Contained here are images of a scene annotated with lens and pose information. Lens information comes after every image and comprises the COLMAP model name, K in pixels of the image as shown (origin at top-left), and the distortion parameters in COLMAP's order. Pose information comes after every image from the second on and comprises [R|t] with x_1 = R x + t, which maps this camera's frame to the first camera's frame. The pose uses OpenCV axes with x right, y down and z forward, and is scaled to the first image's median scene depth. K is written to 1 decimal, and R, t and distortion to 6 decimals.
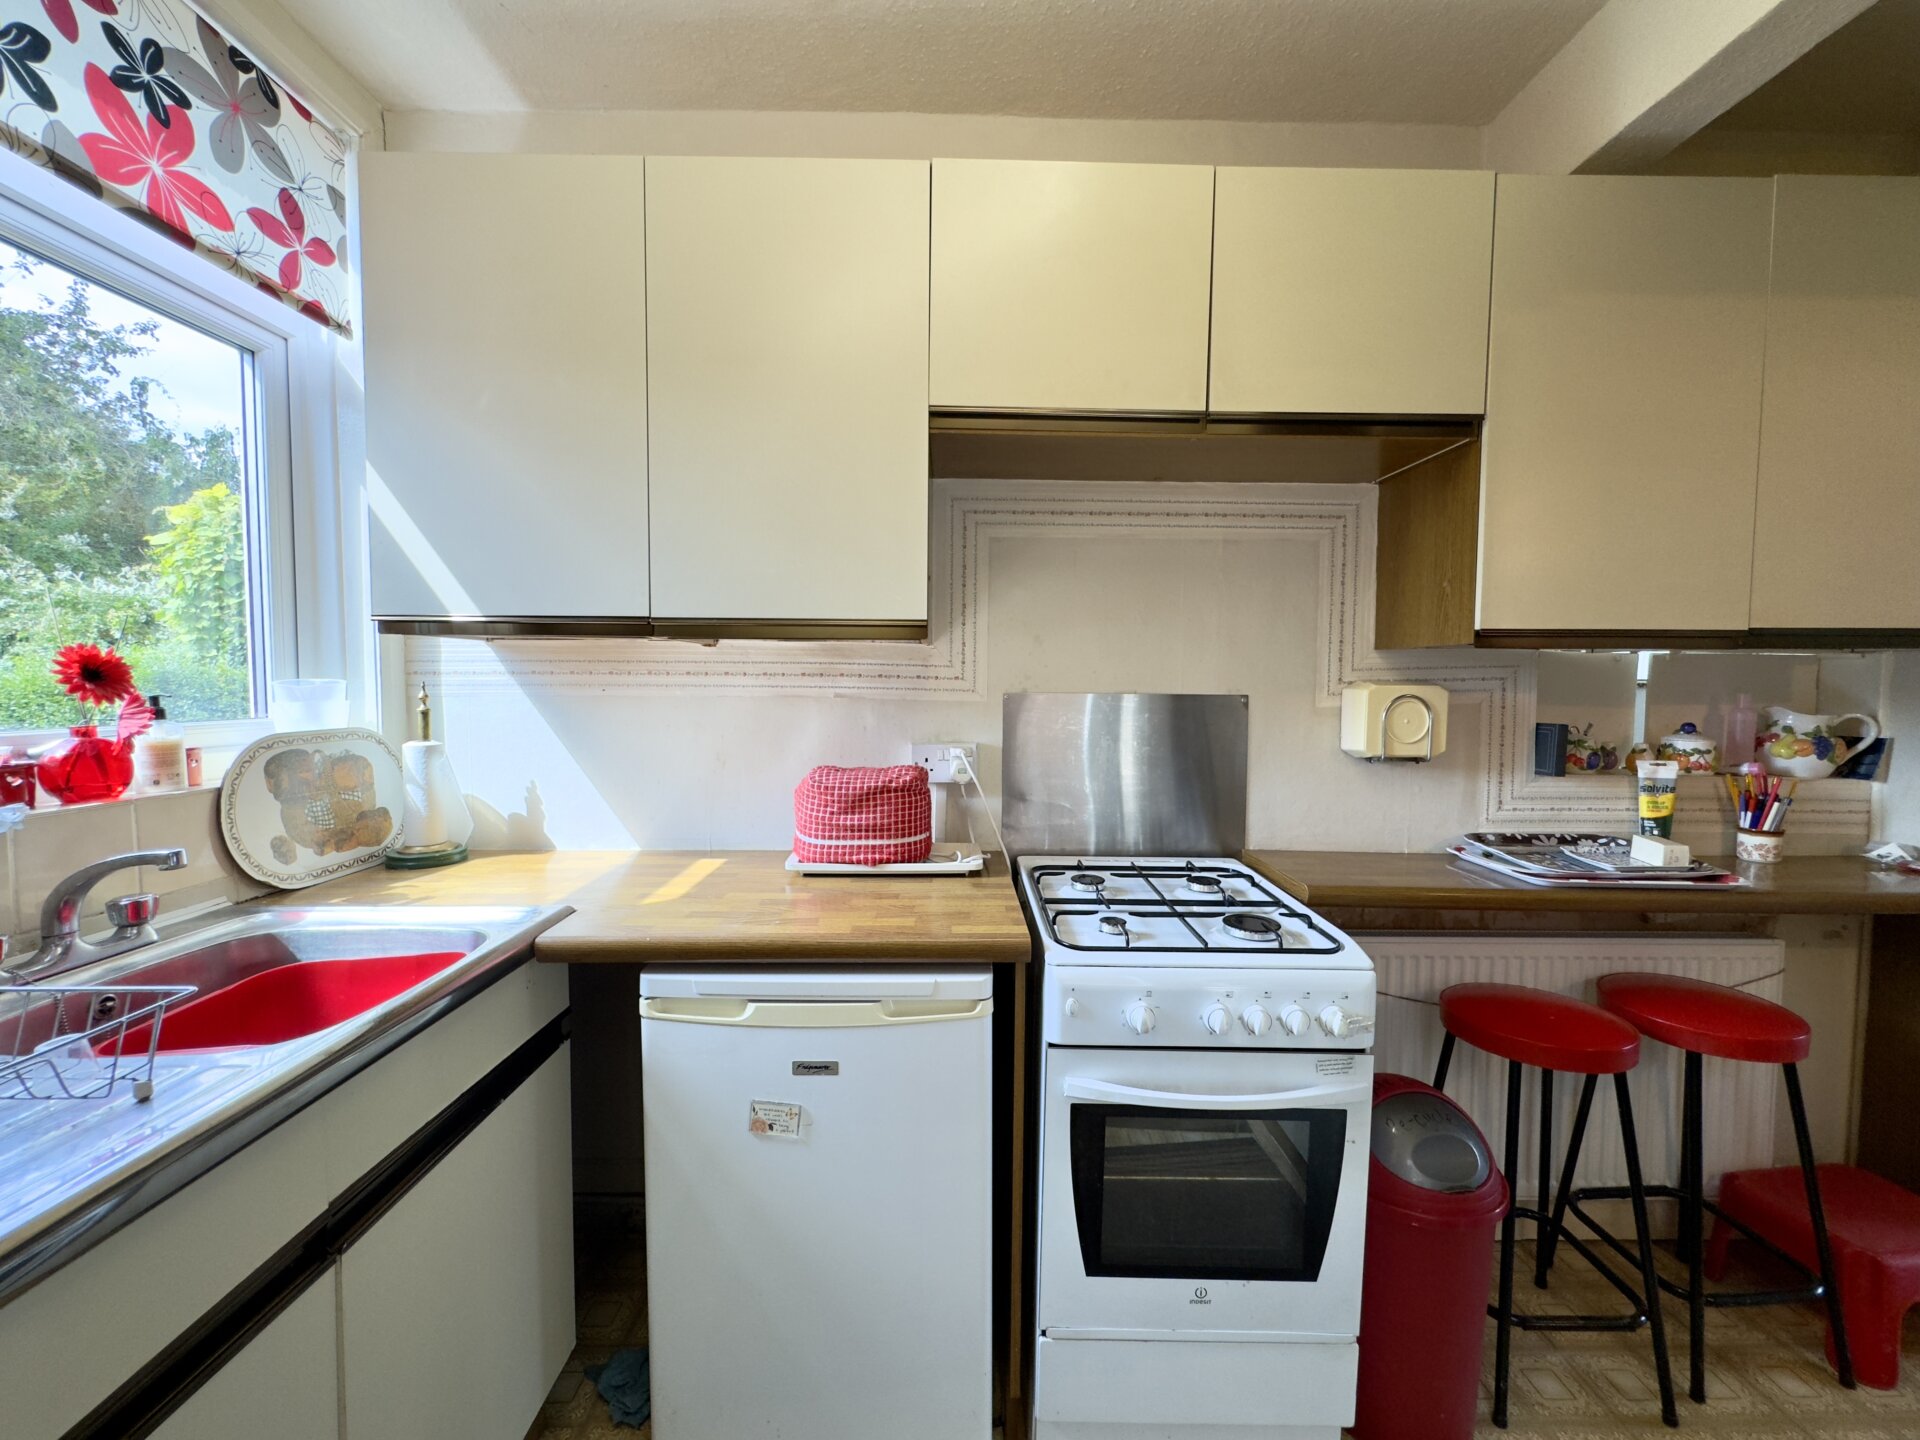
lens RADIAL K [[768.7, 0, 952.6], [0, 768.7, 710.7], [0, 0, 1]] dist [-0.001031, 0.000341]
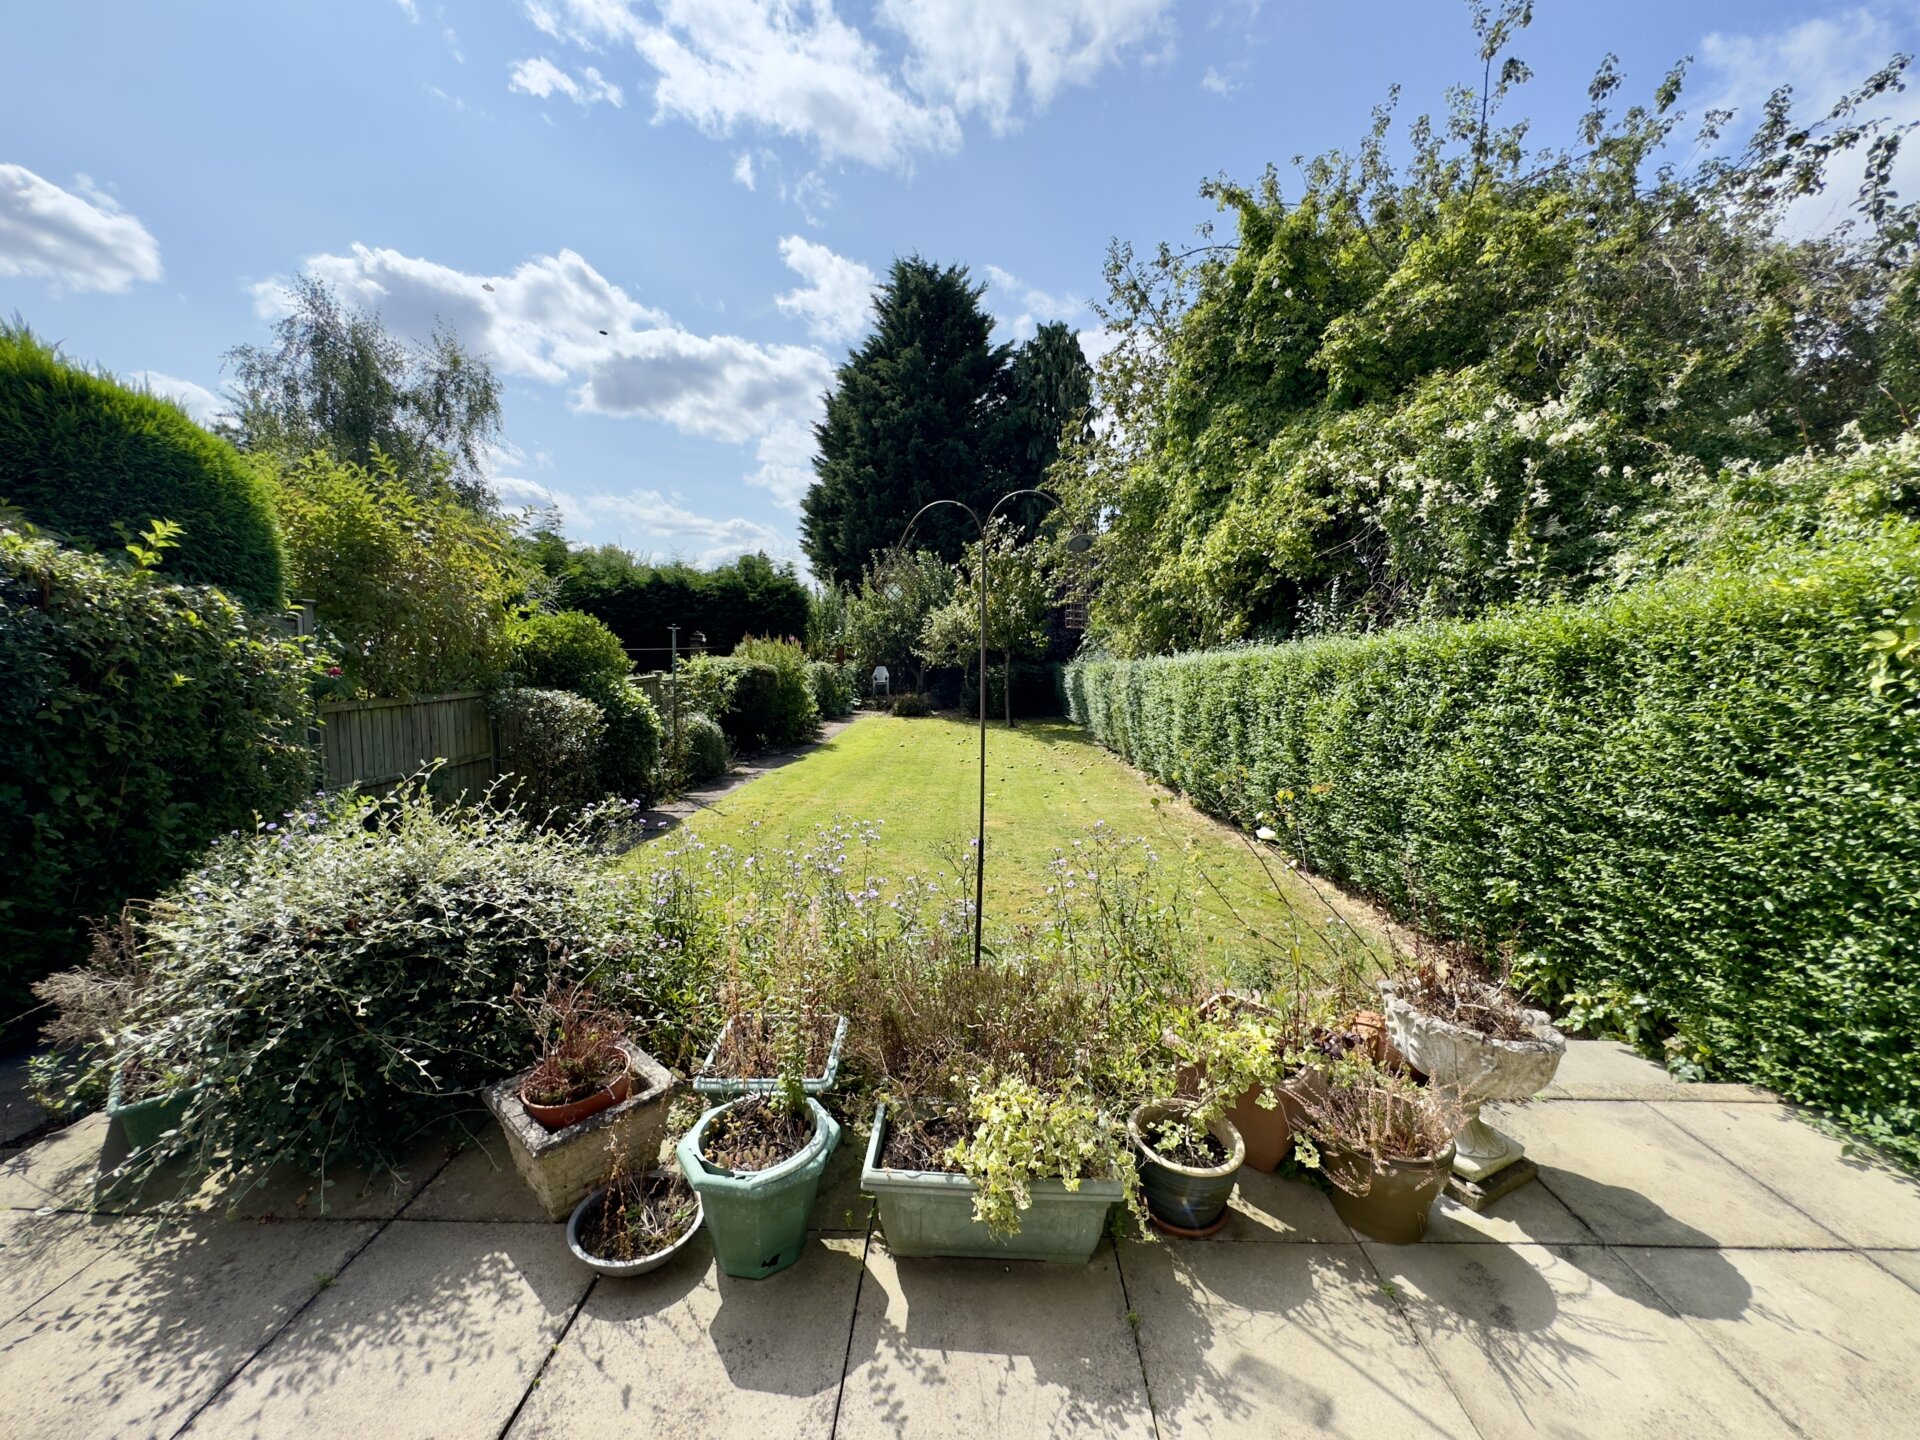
lens RADIAL K [[768.7, 0, 957.7], [0, 768.7, 711.8], [0, 0, 1]] dist [-0.001031, 0.000341]
pose [[0.009431, 0.098618, -0.995081, -0.437721], [-0.057957, 0.993506, 0.097913, 0.012843], [0.998275, 0.056749, 0.015085, 0.292506]]
